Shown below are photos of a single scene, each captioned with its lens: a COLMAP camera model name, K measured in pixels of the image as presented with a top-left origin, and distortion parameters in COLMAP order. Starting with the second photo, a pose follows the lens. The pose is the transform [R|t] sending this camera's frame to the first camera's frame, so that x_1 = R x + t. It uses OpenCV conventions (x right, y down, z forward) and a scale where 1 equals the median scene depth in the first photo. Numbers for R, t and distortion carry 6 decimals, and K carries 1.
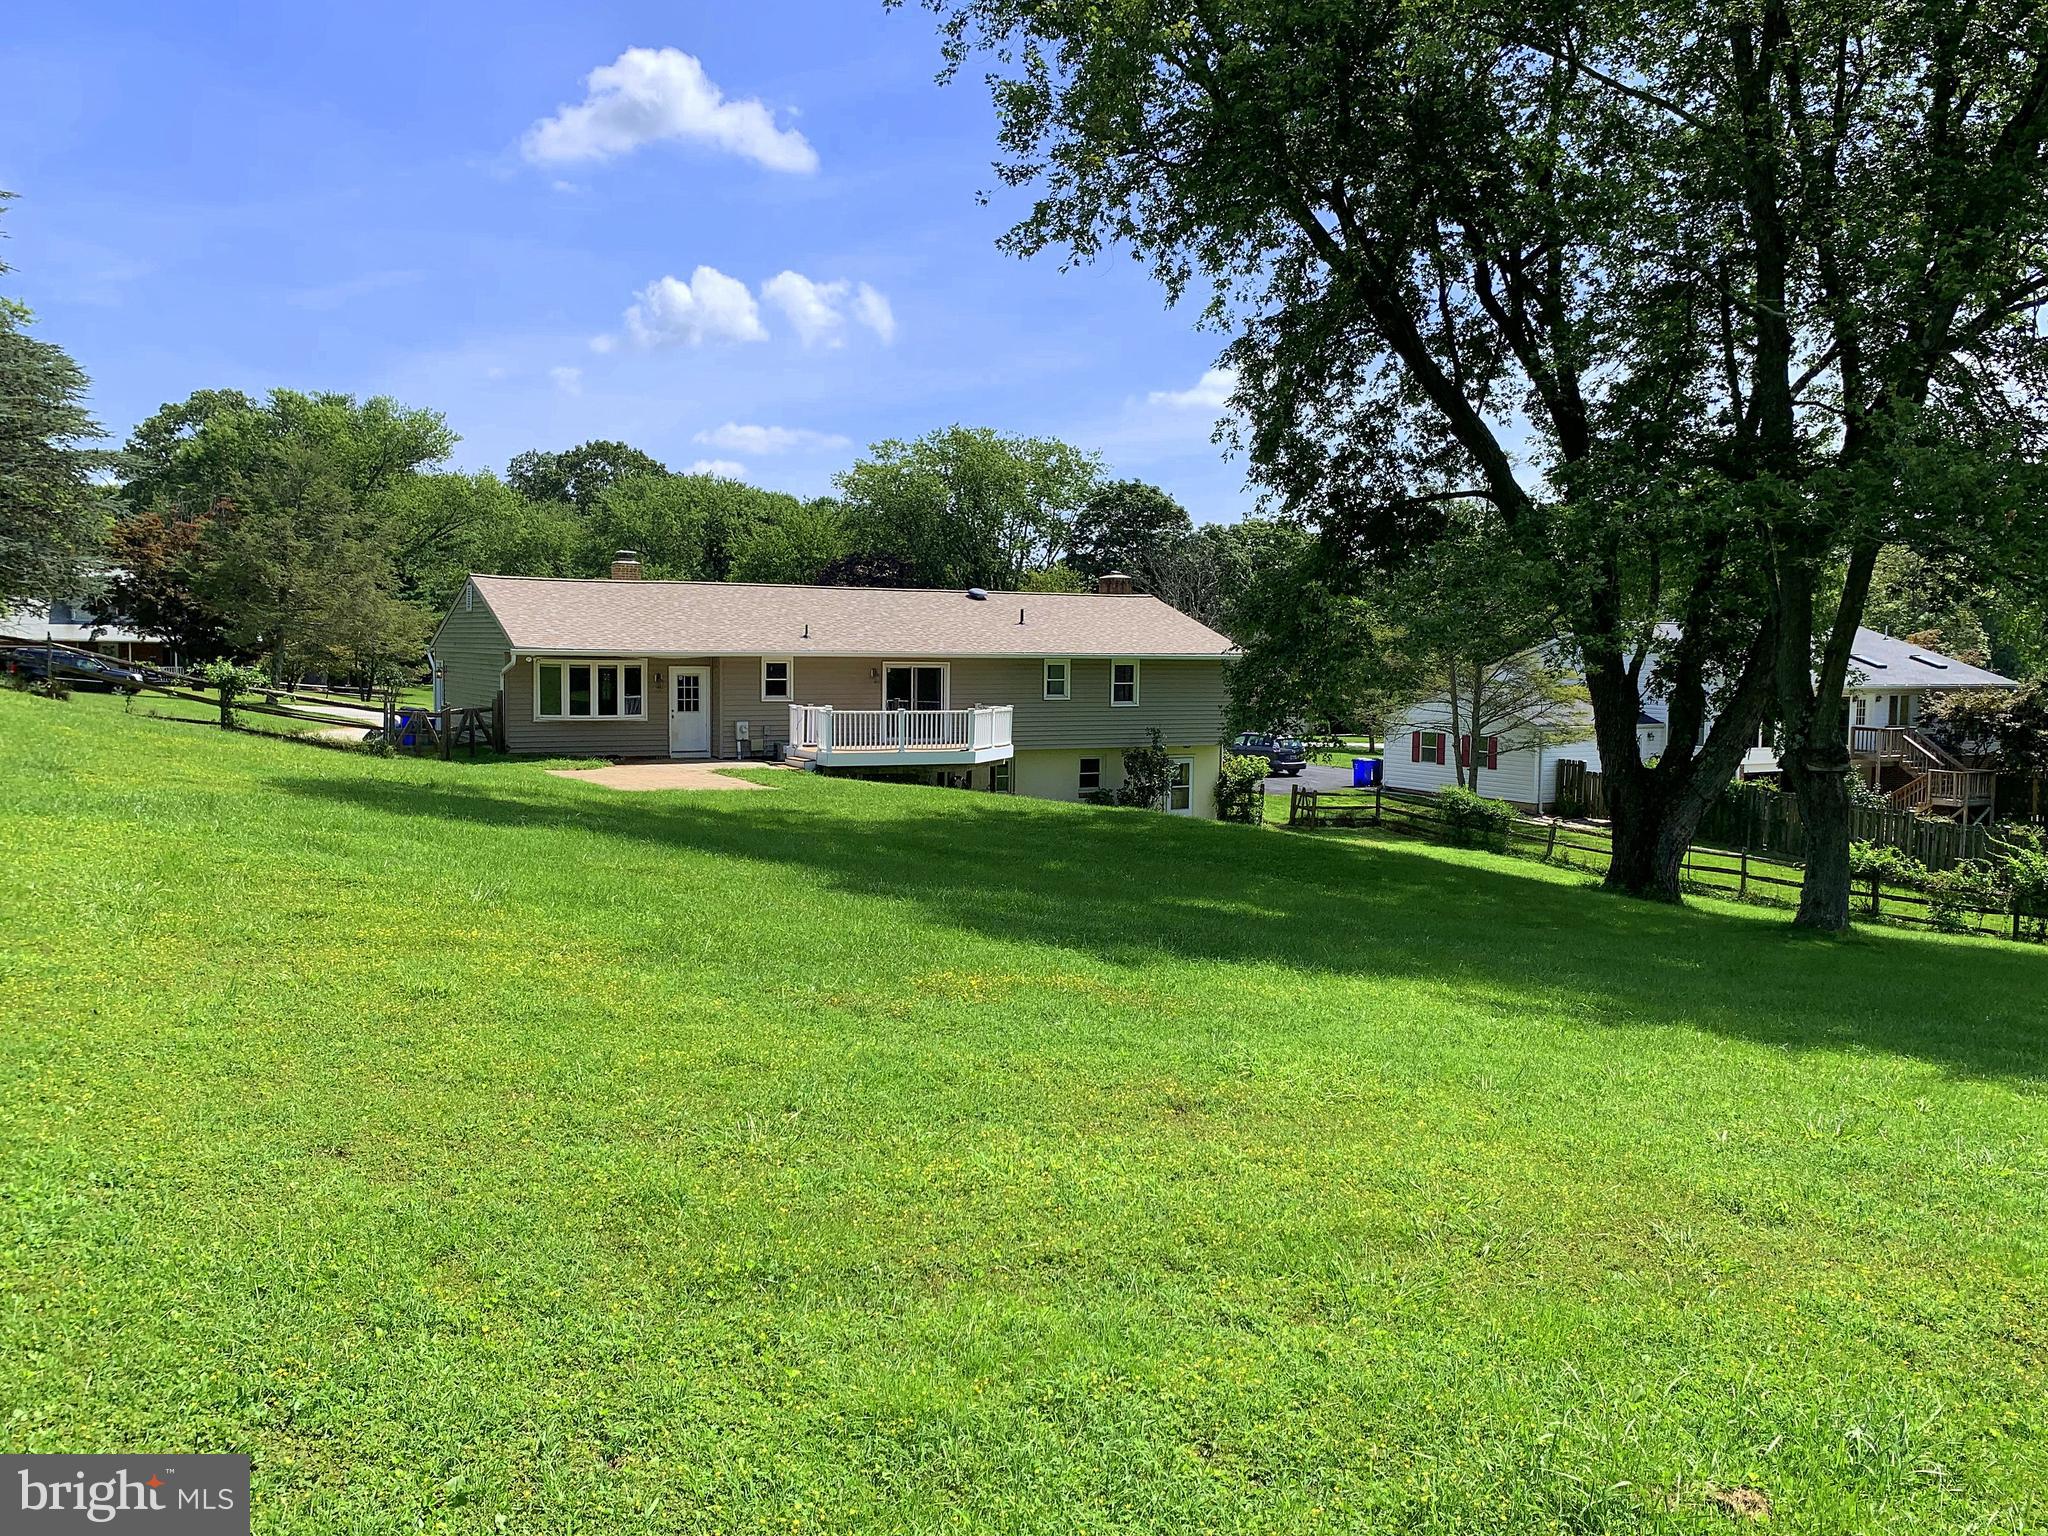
lens RADIAL K [[1624.1, 0, 1026.8], [0, 1624.1, 742.6], [0, 0, 1]] dist [0.144644, -0.001577]
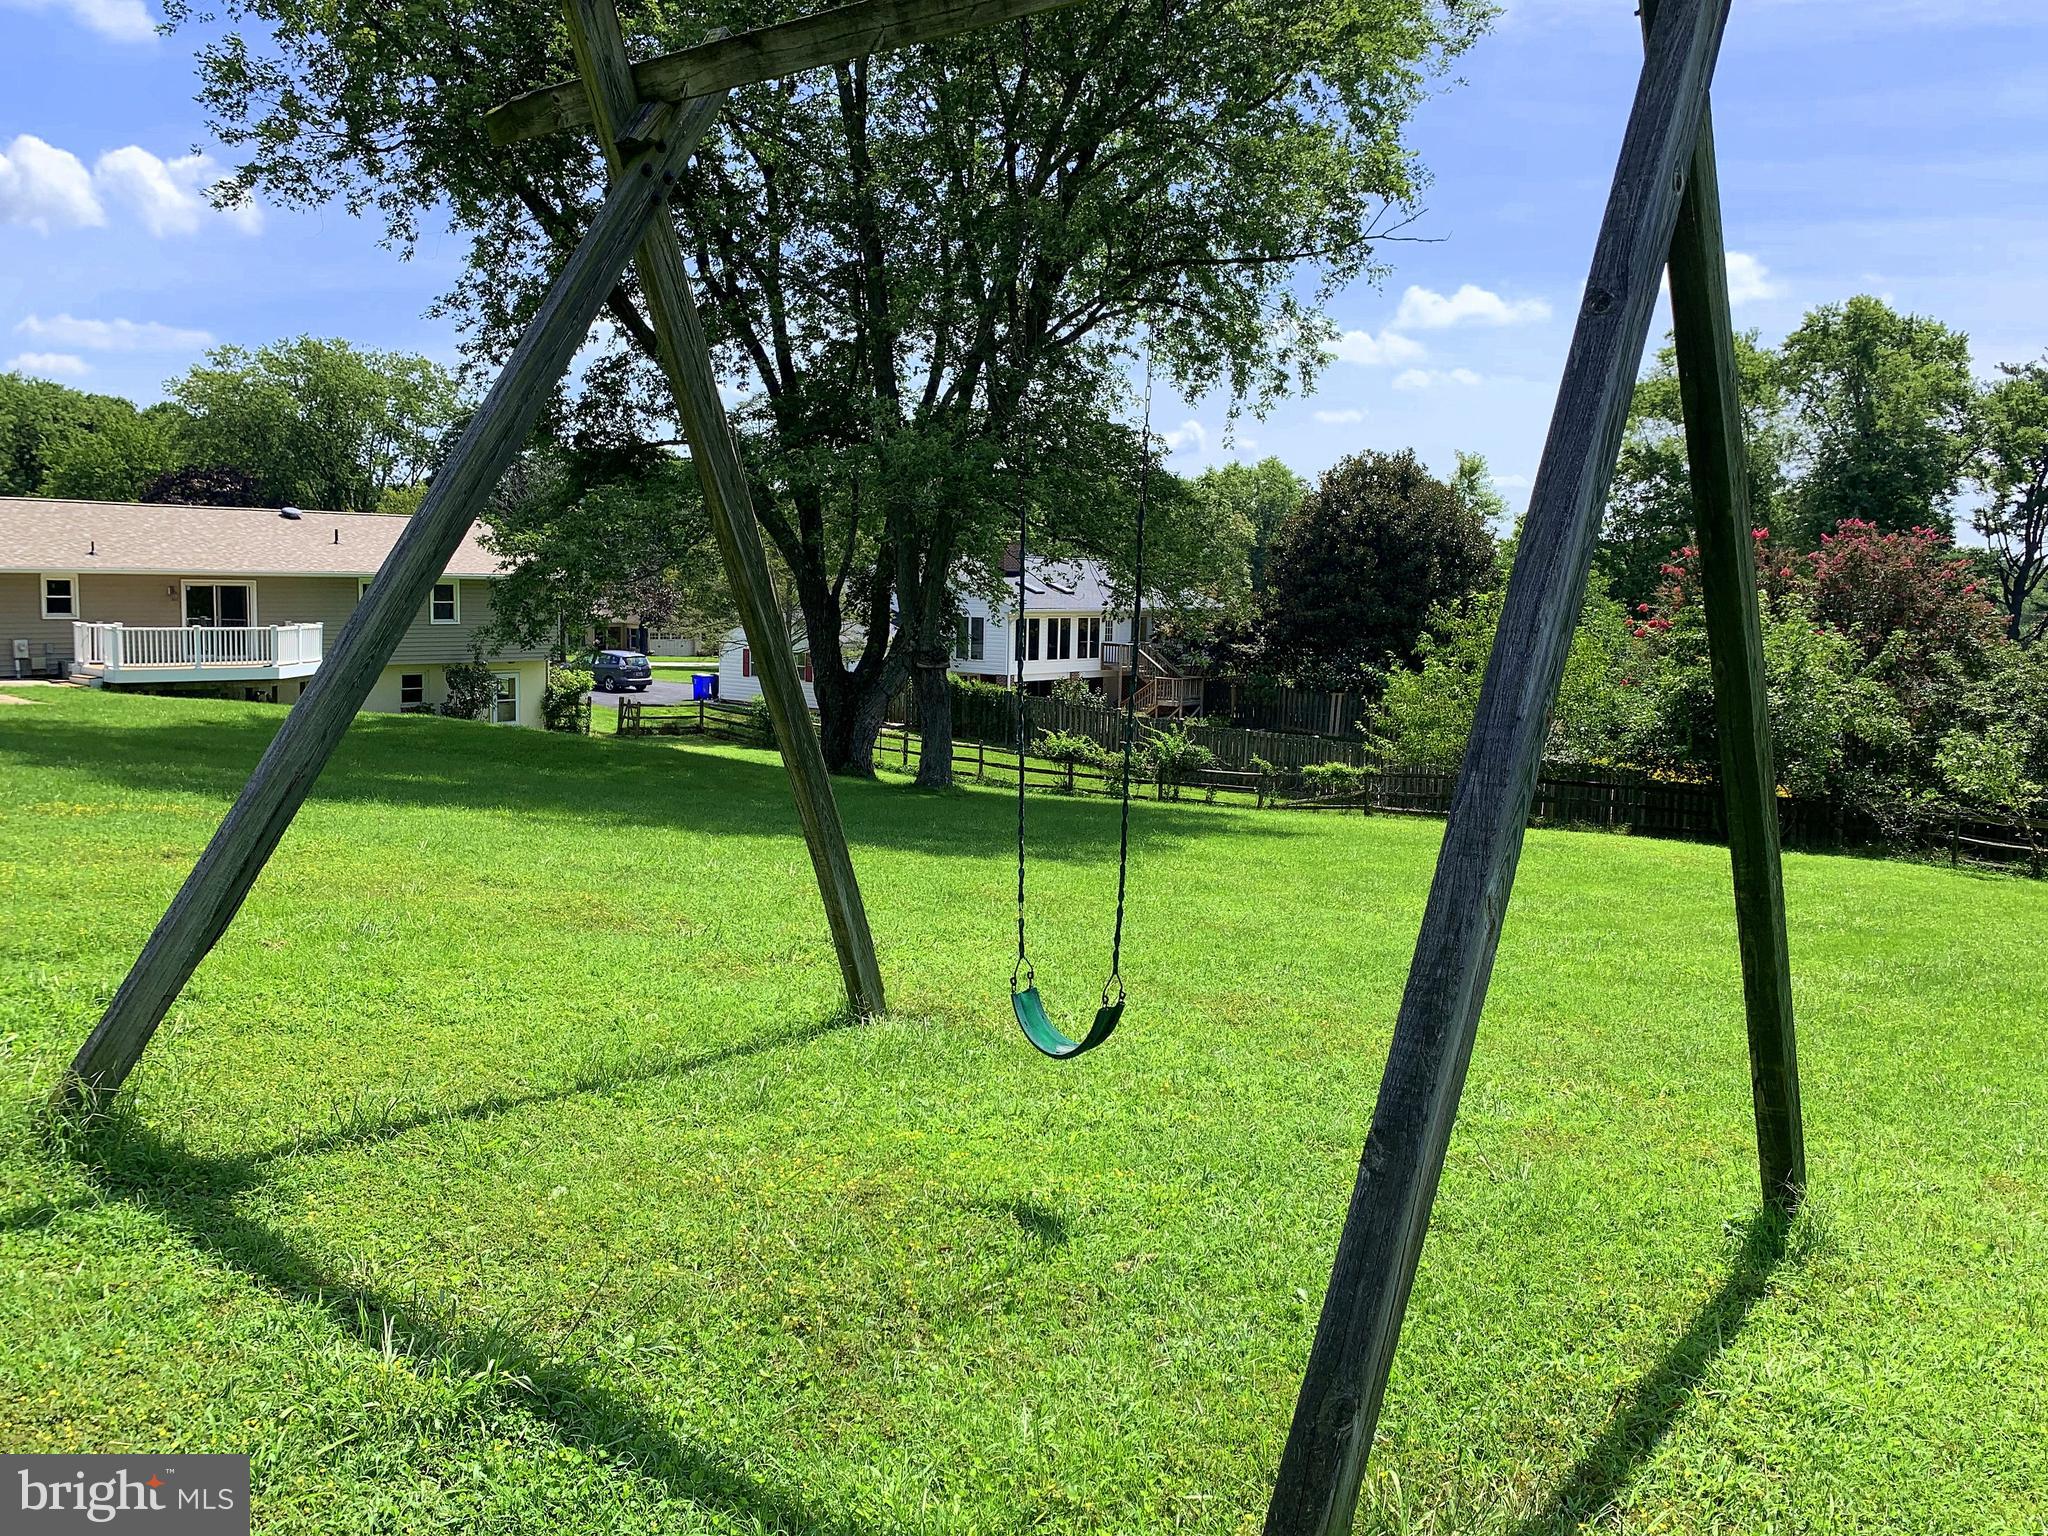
lens RADIAL K [[1614.9, 0, 1016.0], [0, 1614.9, 739.2], [0, 0, 1]] dist [-0.002064, 0.004642]
pose [[0.939806, -0.026012, 0.340716, 0.046661], [0.010645, 0.998843, 0.046895, 0.006534], [-0.341542, -0.040446, 0.938996, -0.100833]]
